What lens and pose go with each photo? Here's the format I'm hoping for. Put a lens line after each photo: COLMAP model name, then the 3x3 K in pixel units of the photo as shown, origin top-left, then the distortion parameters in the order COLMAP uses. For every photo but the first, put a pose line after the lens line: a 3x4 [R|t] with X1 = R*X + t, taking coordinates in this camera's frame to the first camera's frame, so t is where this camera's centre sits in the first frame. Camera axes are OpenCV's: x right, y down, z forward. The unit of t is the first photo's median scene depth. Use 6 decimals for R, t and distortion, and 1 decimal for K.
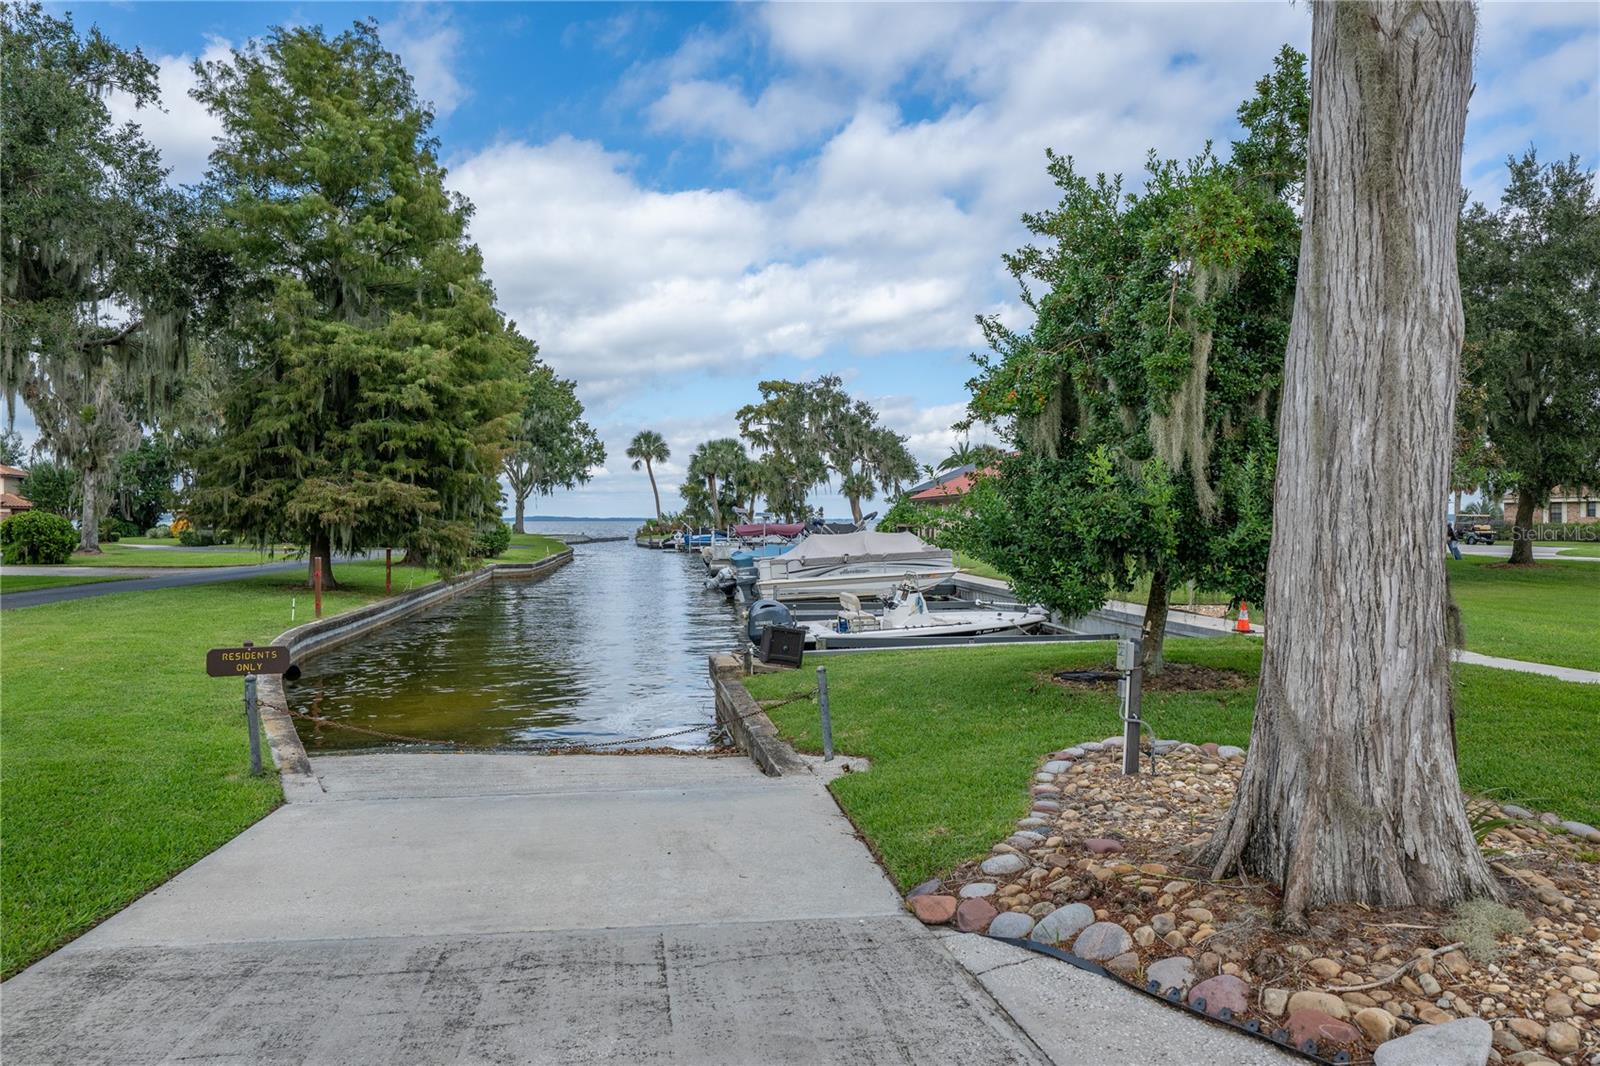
lens RADIAL K [[1101.5, 0, 799.4], [0, 1101.5, 535.8], [0, 0, 1]] dist [0.037323, 0.001728]
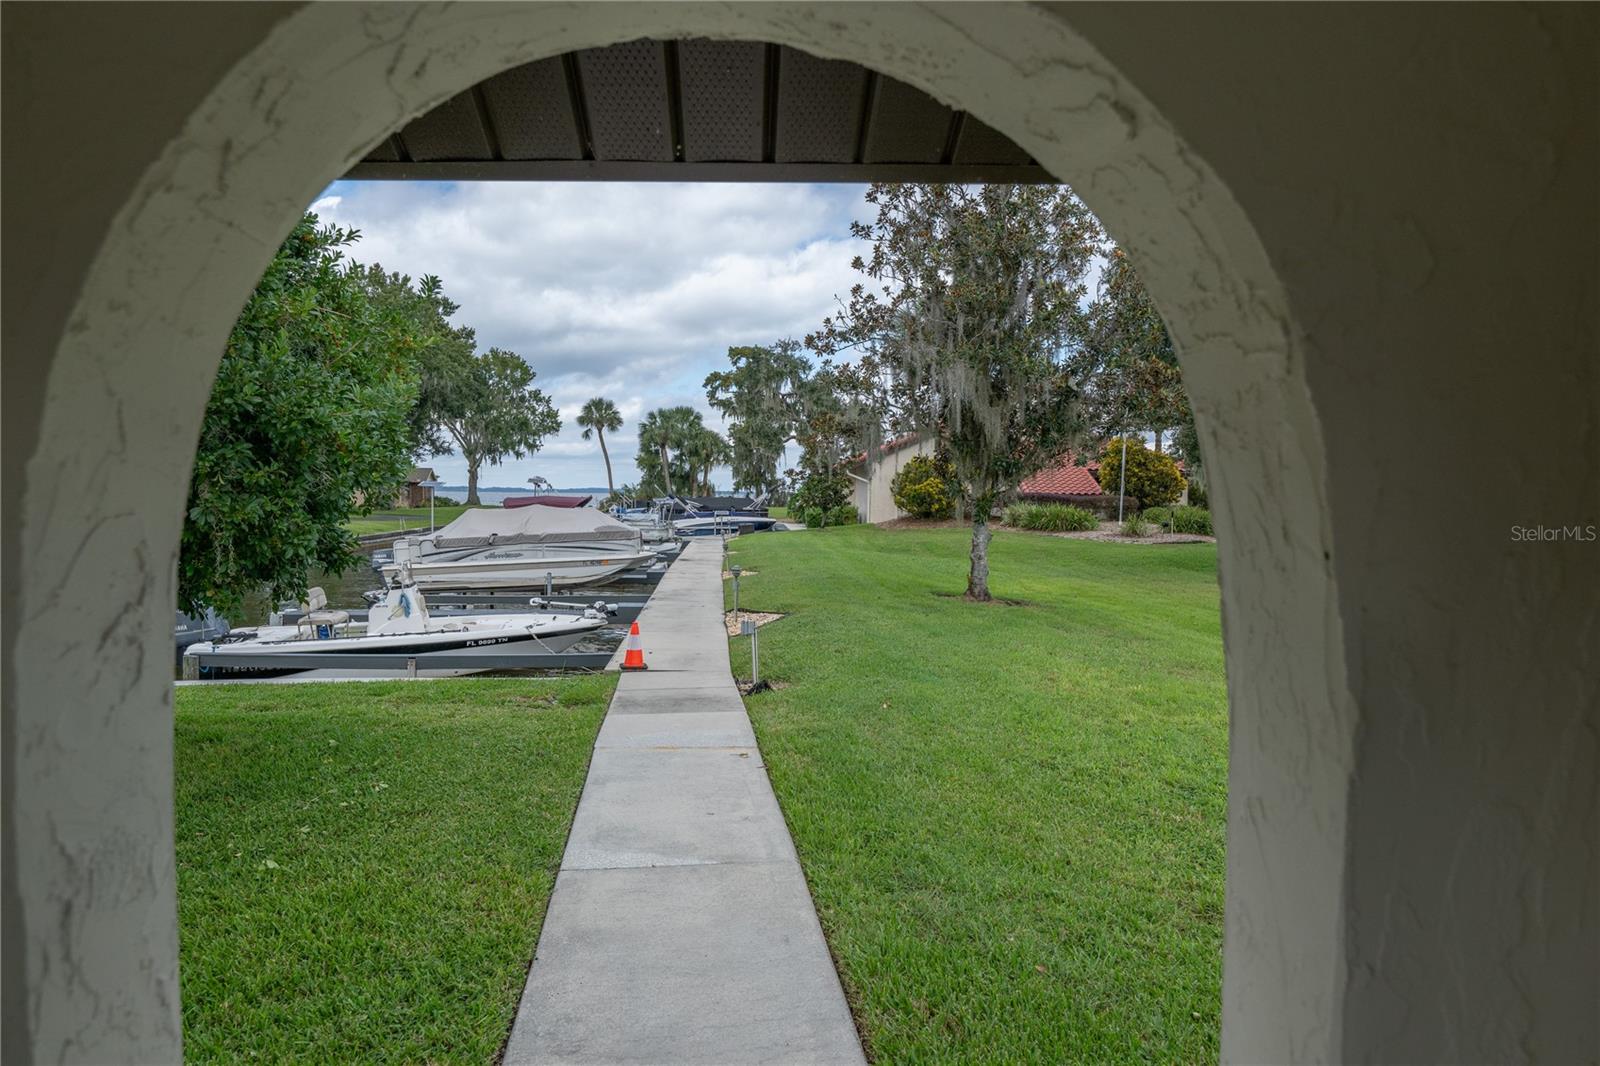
lens RADIAL K [[1101.5, 0, 803.6], [0, 1101.5, 529.1], [0, 0, 1]] dist [0.037323, 0.001728]
pose [[0.998365, 0.010624, -0.056173, 0.092694], [-0.009616, 0.999788, 0.018185, -0.001168], [0.056354, -0.017615, 0.998255, 0.058381]]
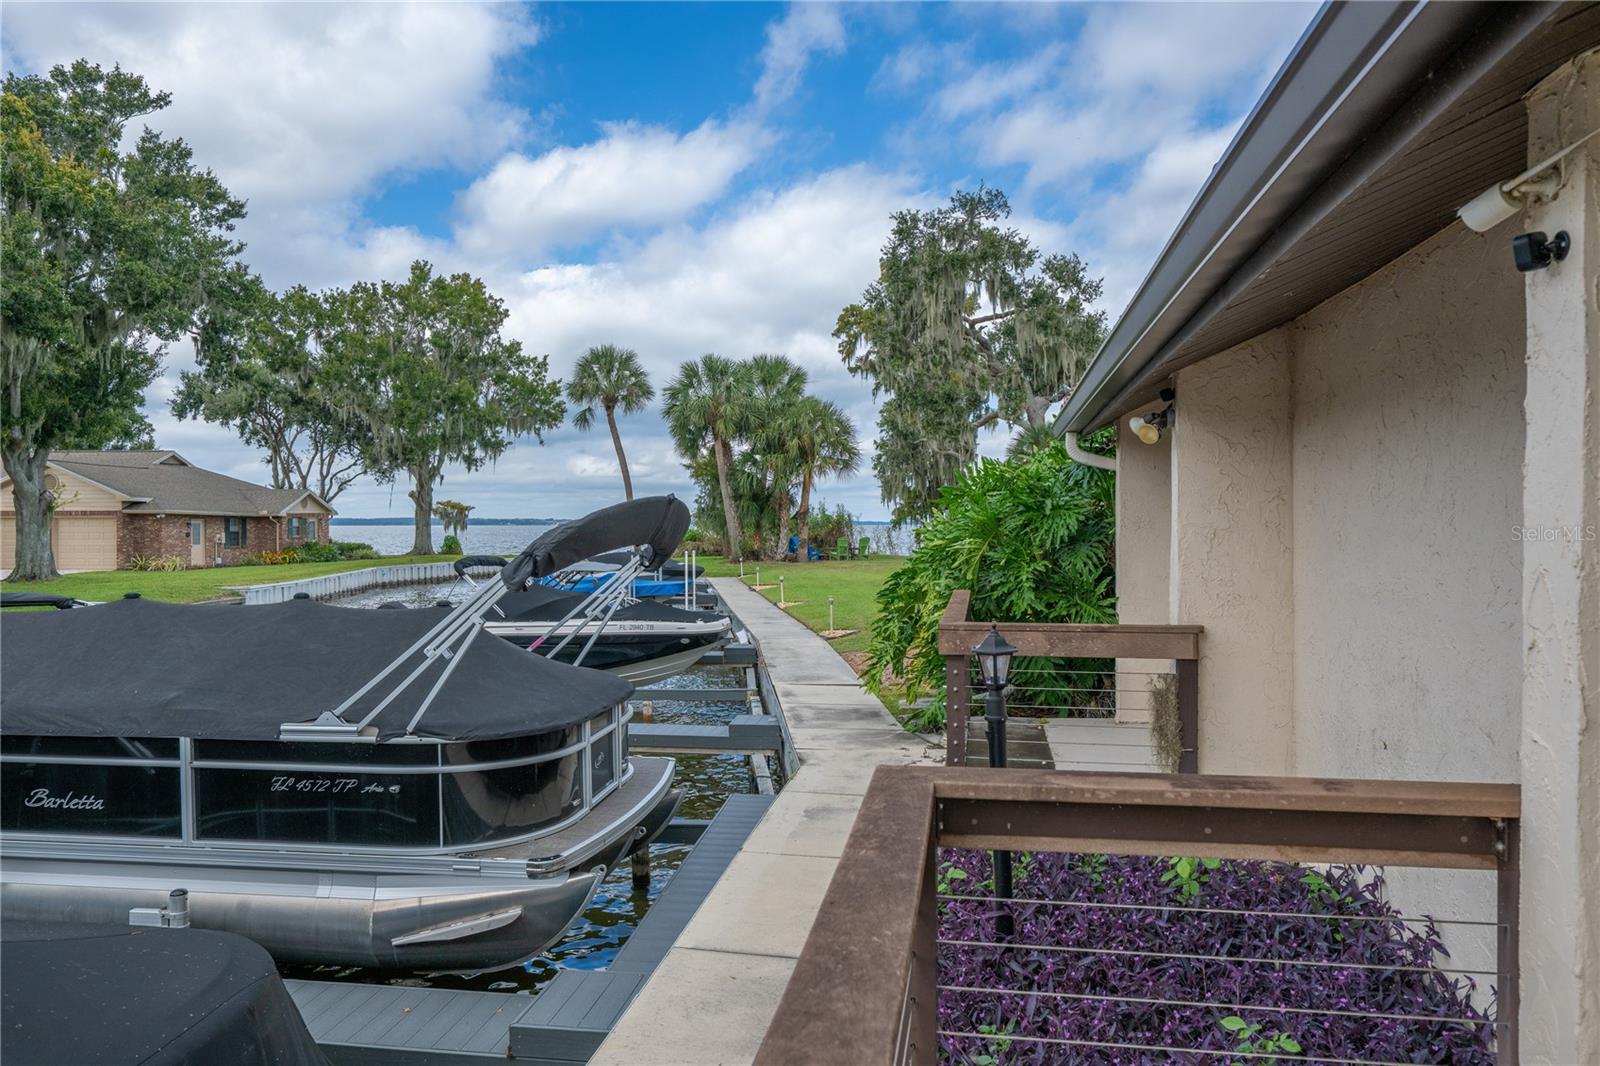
lens RADIAL K [[1101.5, 0, 797.9], [0, 1101.5, 532.6], [0, 0, 1]] dist [0.037323, 0.001728]
pose [[0.960343, 0.000956, -0.278819, 0.077454], [-0.005719, 0.999851, -0.016267, -0.006319], [0.278762, 0.017217, 0.960206, 0.557523]]
